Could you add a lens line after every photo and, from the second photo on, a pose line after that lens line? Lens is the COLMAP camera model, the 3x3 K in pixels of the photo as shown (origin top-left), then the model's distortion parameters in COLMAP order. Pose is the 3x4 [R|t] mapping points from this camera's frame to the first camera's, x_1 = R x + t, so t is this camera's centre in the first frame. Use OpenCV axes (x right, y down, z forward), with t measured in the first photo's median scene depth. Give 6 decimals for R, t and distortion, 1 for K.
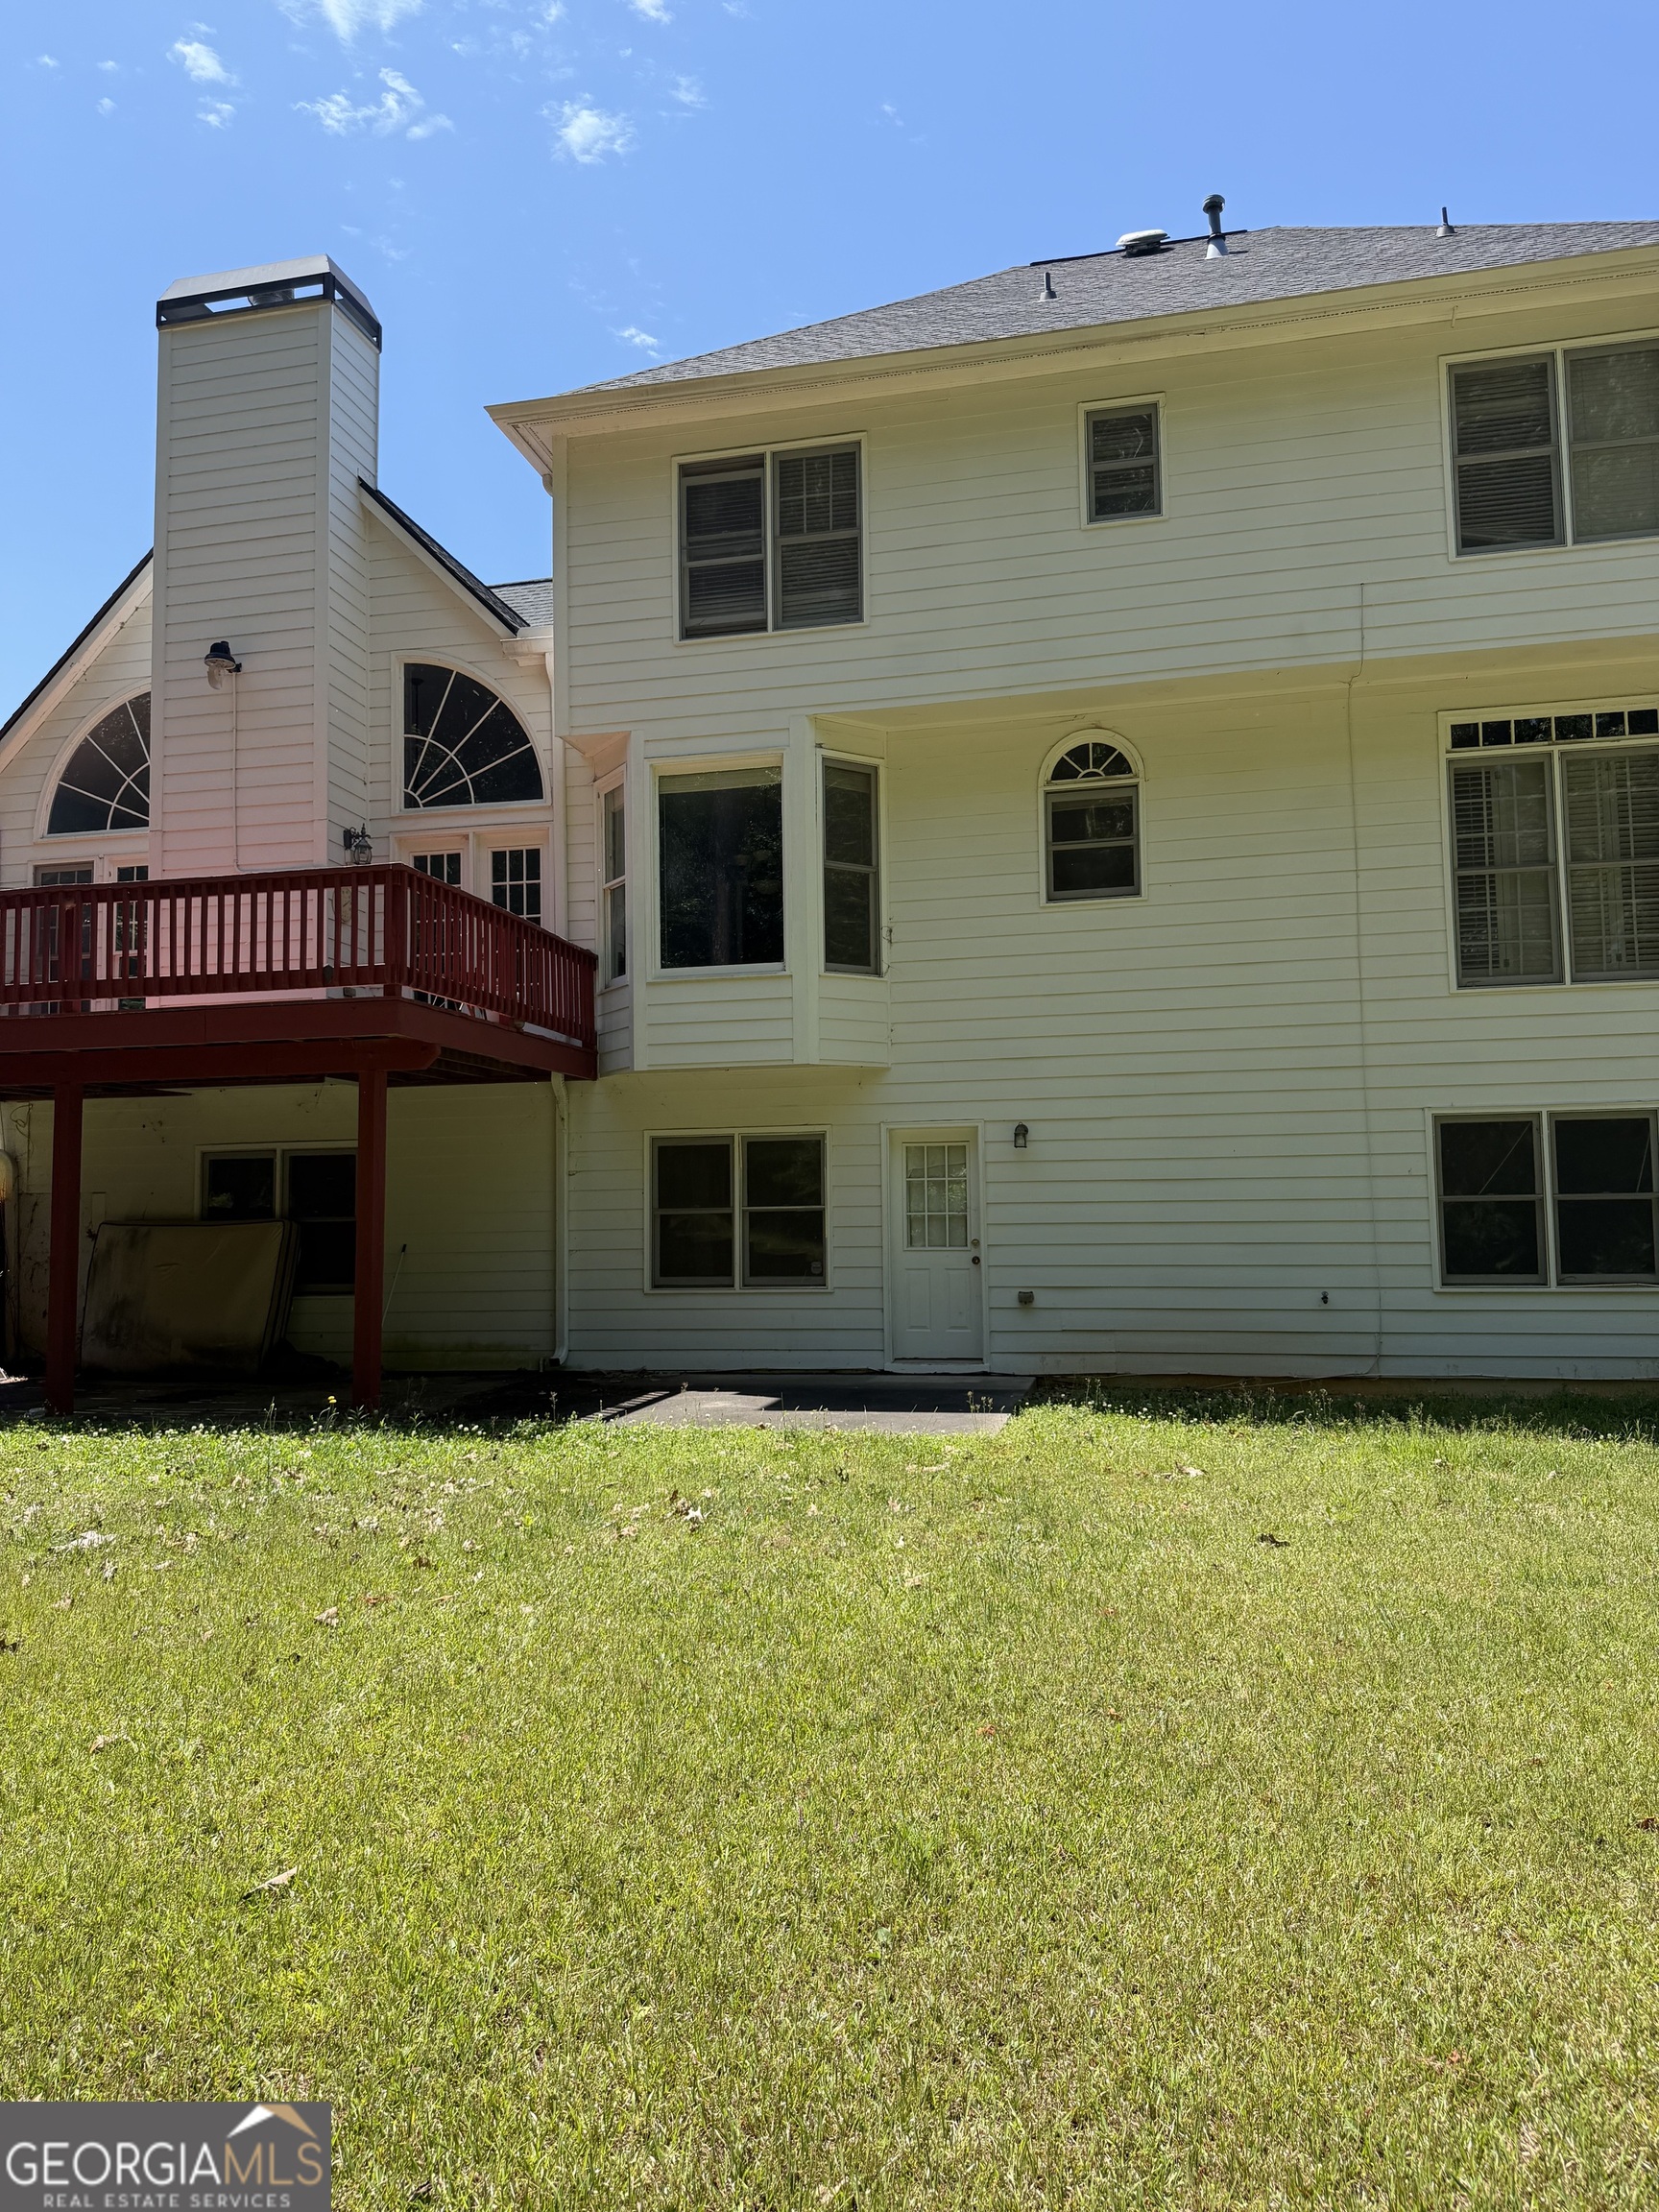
lens RADIAL K [[1570.4, 0, 830.5], [0, 1570.4, 1094.5], [0, 0, 1]] dist [-0.002333, -0.006639]
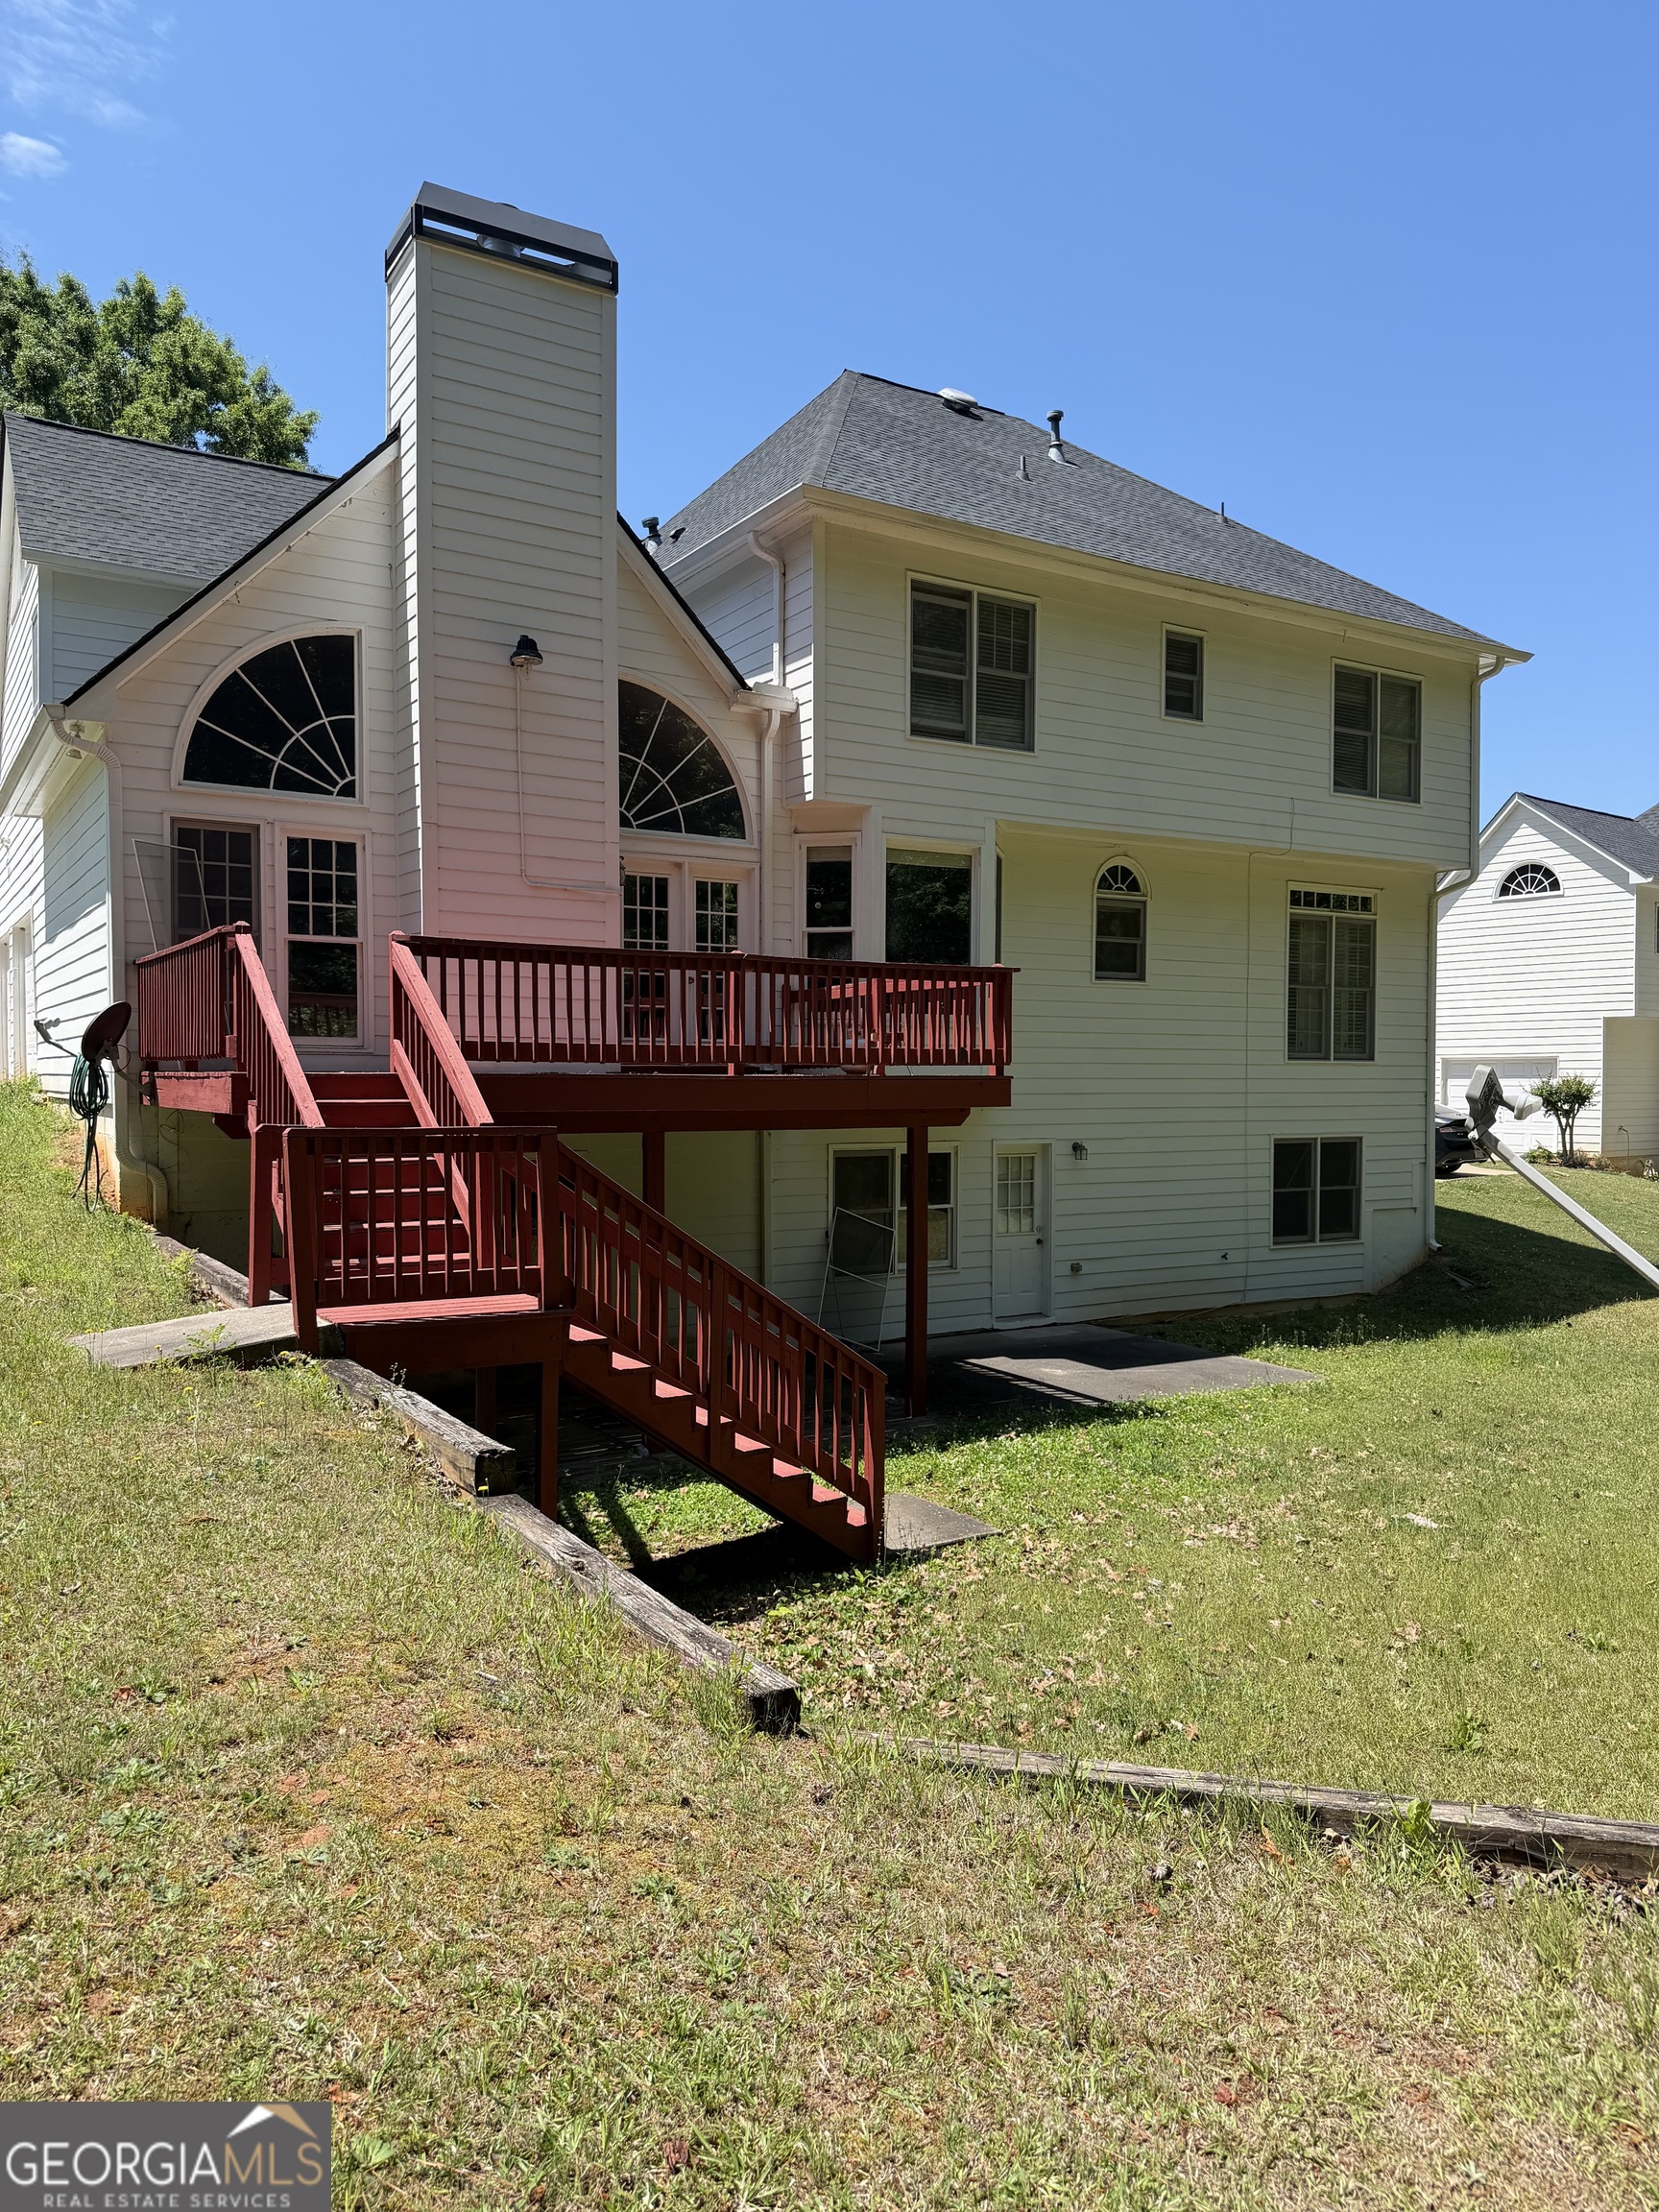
lens RADIAL K [[1570.4, 0, 825.7], [0, 1570.4, 1121.7], [0, 0, 1]] dist [-0.002333, -0.006639]
pose [[0.709997, -0.003725, 0.704195, -0.987942], [-0.073304, 0.994163, 0.079167, -0.090291], [-0.700379, -0.107829, 0.705580, 0.183206]]
